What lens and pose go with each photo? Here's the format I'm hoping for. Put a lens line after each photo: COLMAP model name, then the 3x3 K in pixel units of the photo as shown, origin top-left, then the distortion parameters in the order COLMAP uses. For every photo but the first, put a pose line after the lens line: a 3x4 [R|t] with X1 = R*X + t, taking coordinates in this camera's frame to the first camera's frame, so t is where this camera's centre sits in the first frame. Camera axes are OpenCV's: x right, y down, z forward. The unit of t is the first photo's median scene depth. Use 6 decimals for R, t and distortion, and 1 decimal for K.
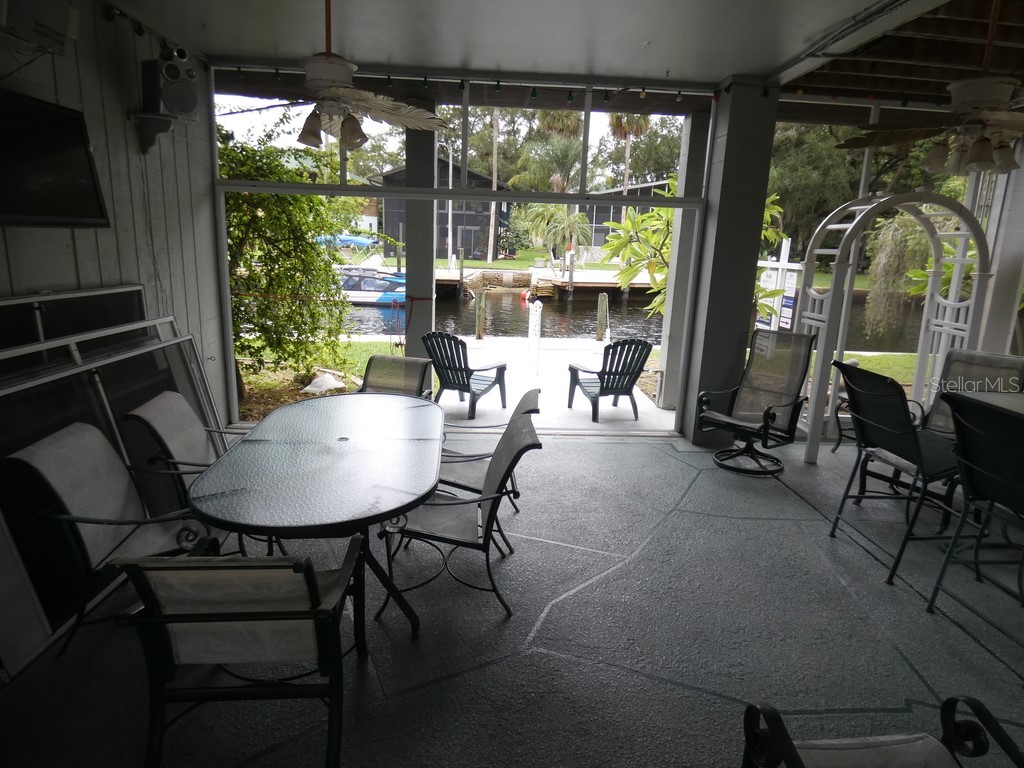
lens RADIAL K [[605.8, 0, 514.8], [0, 605.8, 386.0], [0, 0, 1]] dist [0.002775, -0.039311]
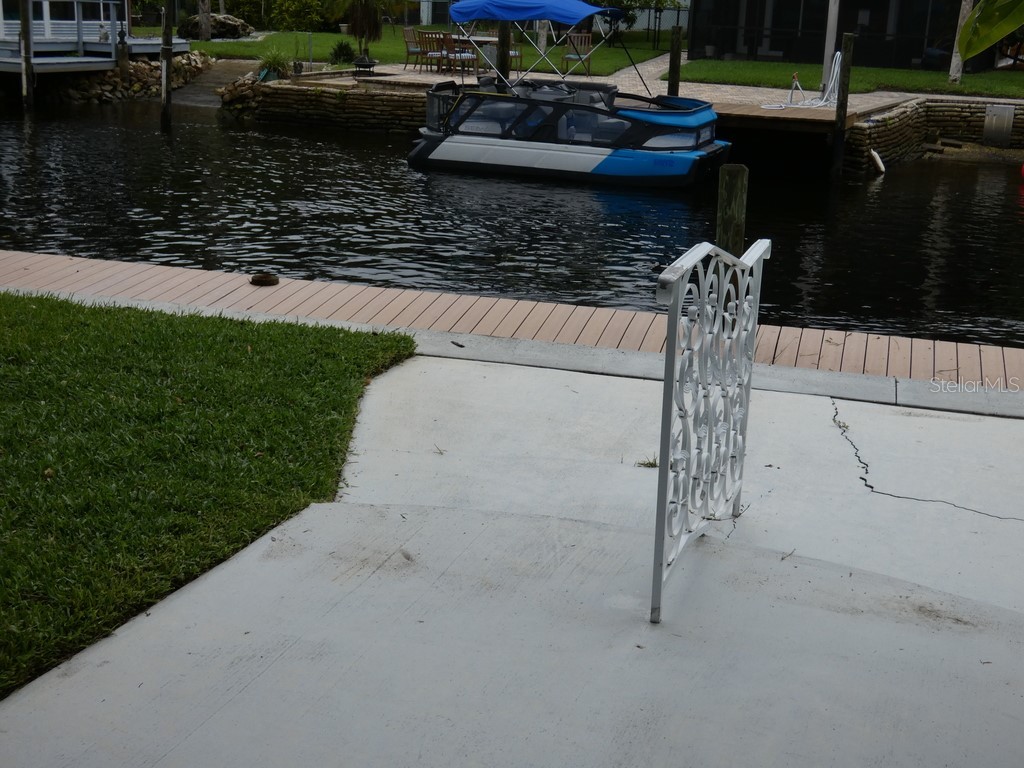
lens RADIAL K [[1392.8, 0, 512.0], [0, 1392.8, 384.0], [0, 0, 1]] dist [-0.029806, -0.044928]
pose [[0.926744, 0.098142, -0.362649, 0.206766], [-0.092015, 0.995171, 0.034175, -0.146703], [0.364252, 0.001698, 0.931299, 0.781706]]
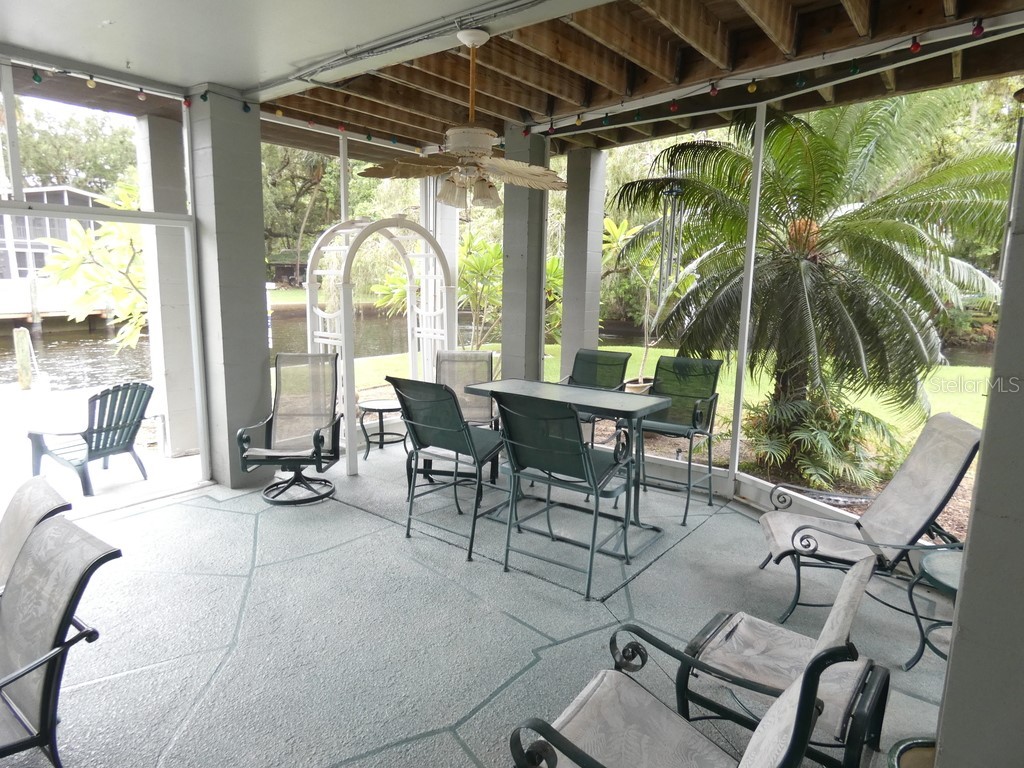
lens RADIAL K [[610.5, 0, 518.6], [0, 610.5, 384.6], [0, 0, 1]] dist [-0.003439, -0.001379]
pose [[0.649366, -0.154071, 0.744705, -0.068539], [0.176662, 0.983034, 0.049334, -0.022056], [-0.739672, 0.099525, 0.665568, 0.064934]]
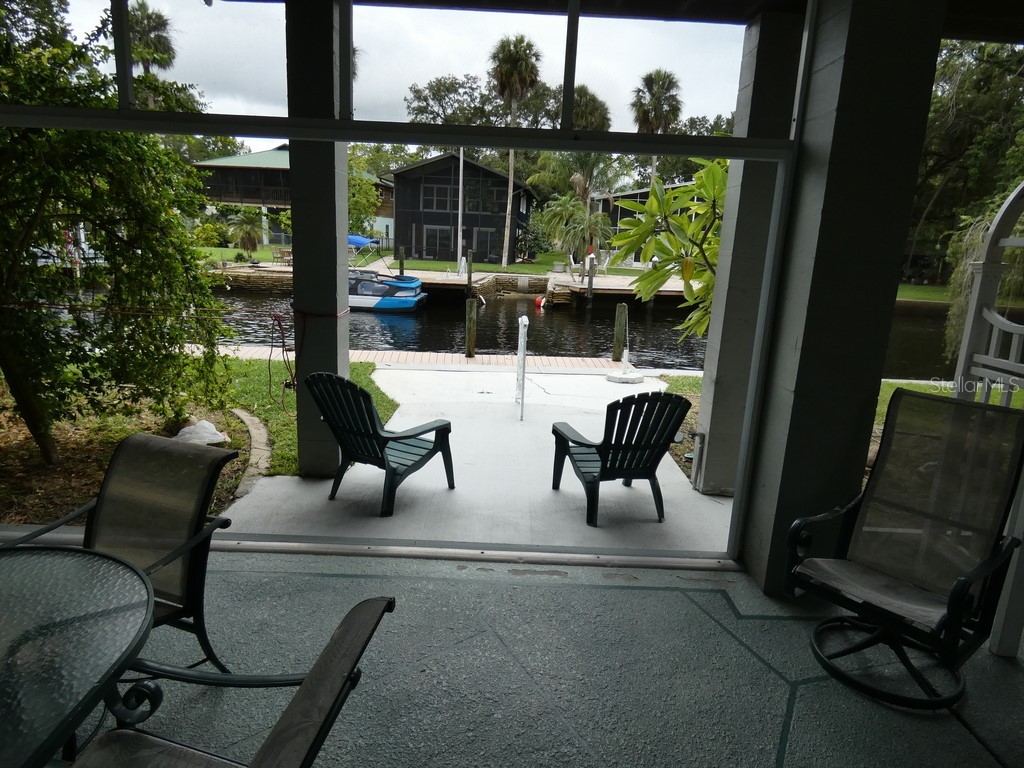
lens RADIAL K [[610.5, 0, 518.6], [0, 610.5, 384.6], [0, 0, 1]] dist [-0.003439, -0.001379]
pose [[0.999381, 0.018314, -0.030027, 0.076447], [-0.018656, 0.999764, -0.011124, -0.072195], [0.029817, 0.011677, 0.999487, 0.393501]]
